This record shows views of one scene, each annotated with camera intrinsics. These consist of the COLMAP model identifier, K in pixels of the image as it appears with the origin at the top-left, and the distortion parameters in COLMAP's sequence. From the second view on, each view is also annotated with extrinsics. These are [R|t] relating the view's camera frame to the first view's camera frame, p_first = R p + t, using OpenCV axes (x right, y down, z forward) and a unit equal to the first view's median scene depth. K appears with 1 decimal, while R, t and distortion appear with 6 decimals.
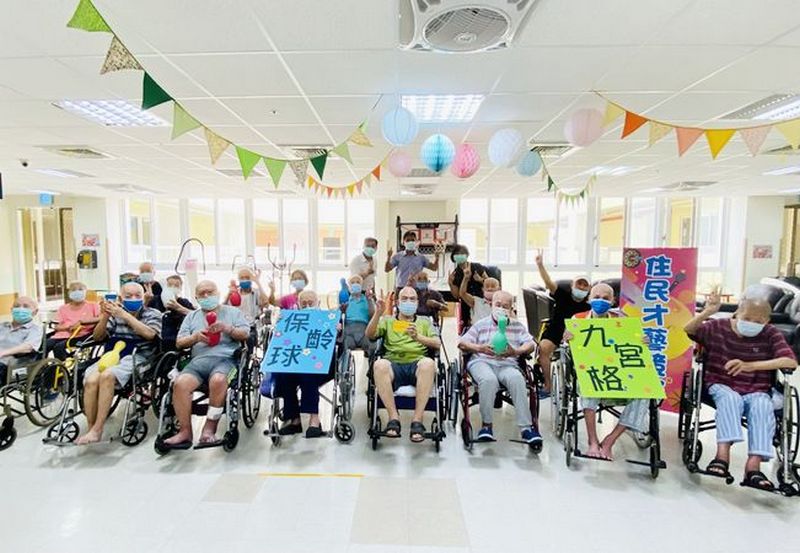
lens RADIAL K [[399.4, 0, 400.3], [0, 399.4, 275.6], [0, 0, 1]] dist [-0.002323, -0.000919]
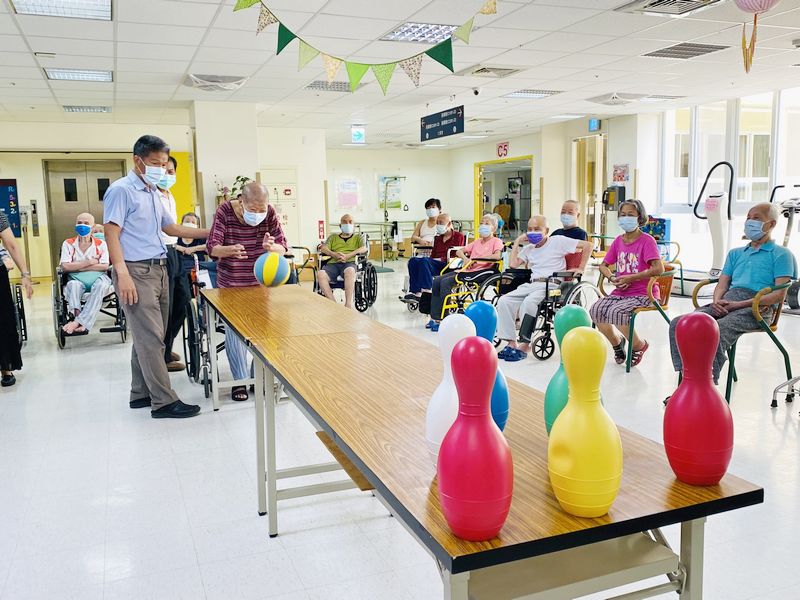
lens RADIAL K [[706.0, 0, 399.7], [0, 706.0, 299.6], [0, 0, 1]] dist [-0.007192, 0.004264]
pose [[0.371008, 0.115811, -0.921380, 0.605059], [-0.037458, 0.993252, 0.109762, 0.034297], [0.927874, -0.006210, 0.372842, 0.196218]]
